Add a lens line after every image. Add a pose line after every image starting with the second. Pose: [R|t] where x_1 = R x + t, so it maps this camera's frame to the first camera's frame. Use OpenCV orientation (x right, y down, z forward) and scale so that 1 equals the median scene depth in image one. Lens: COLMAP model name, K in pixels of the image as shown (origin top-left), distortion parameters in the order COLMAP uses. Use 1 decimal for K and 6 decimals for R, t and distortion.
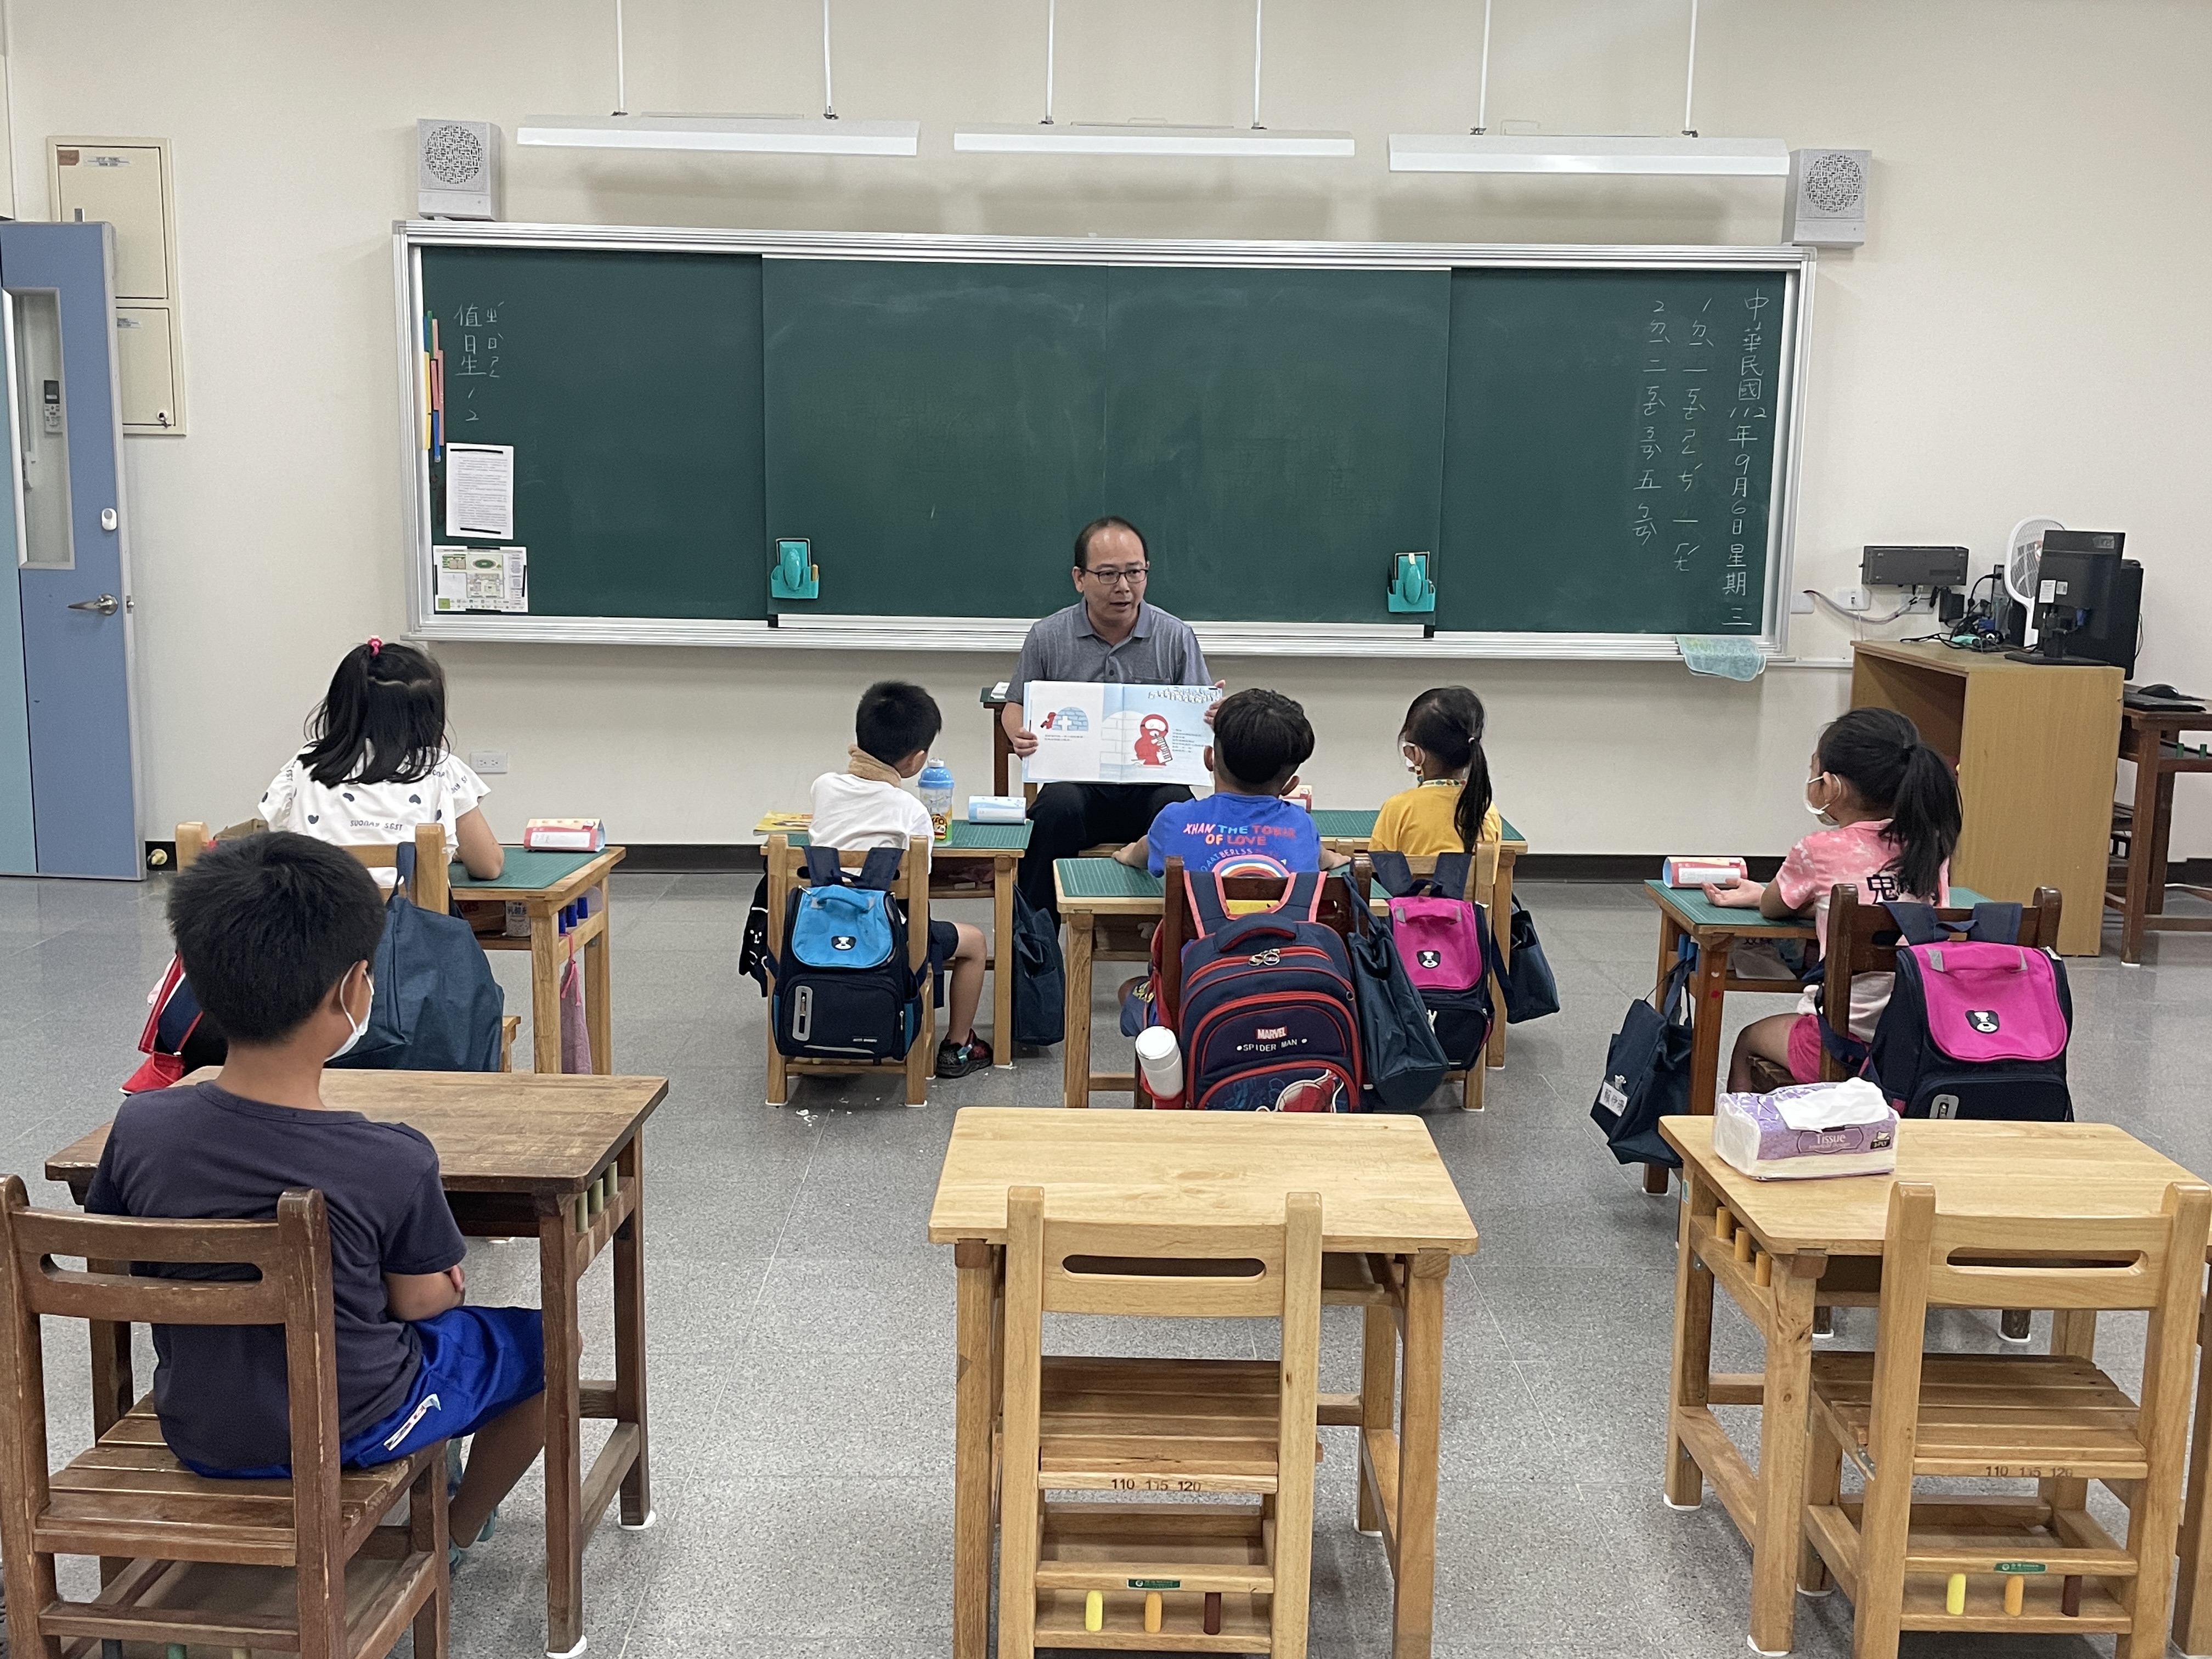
lens RADIAL K [[2125.1, 0, 1095.7], [0, 2125.1, 815.0], [0, 0, 1]] dist [0.038506, 0.000000]
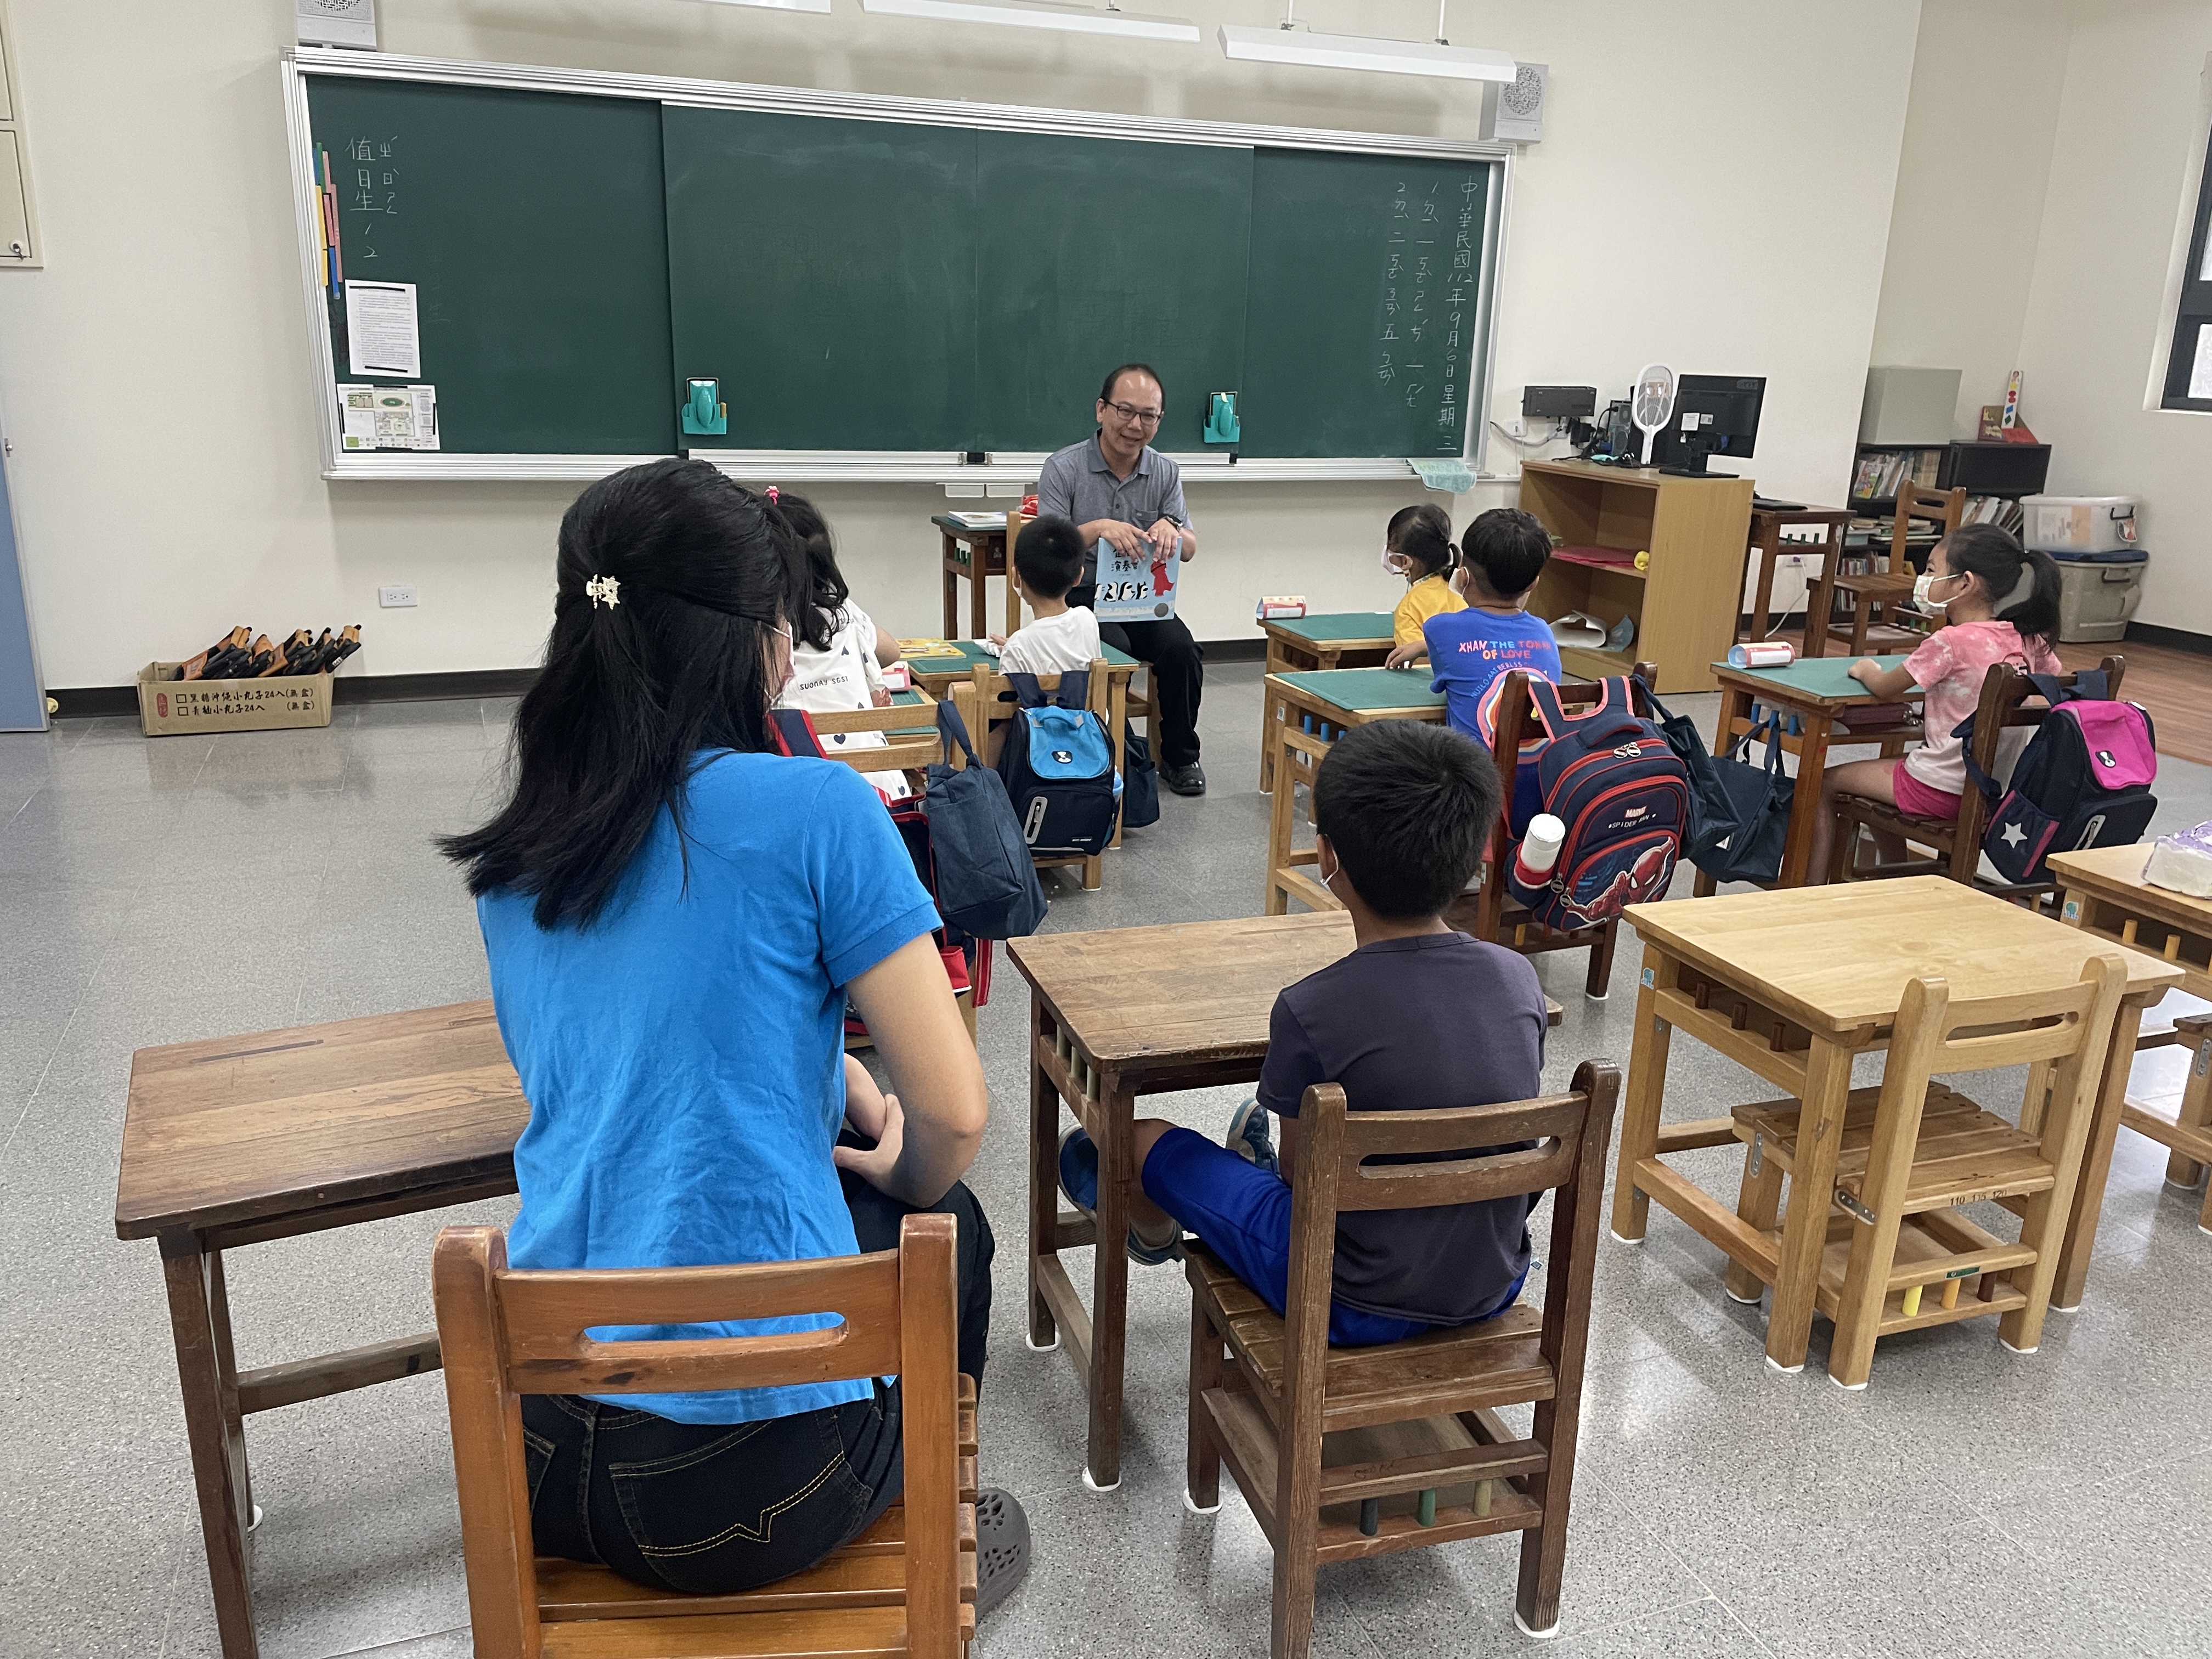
lens RADIAL K [[1679.4, 0, 1111.6], [0, 1679.4, 827.6], [0, 0, 1]] dist [0.065949, -0.082086]
pose [[0.939669, -0.086592, 0.330944, -0.257747], [0.040160, 0.988667, 0.144656, -0.020151], [-0.339720, -0.122638, 0.932497, 0.097203]]
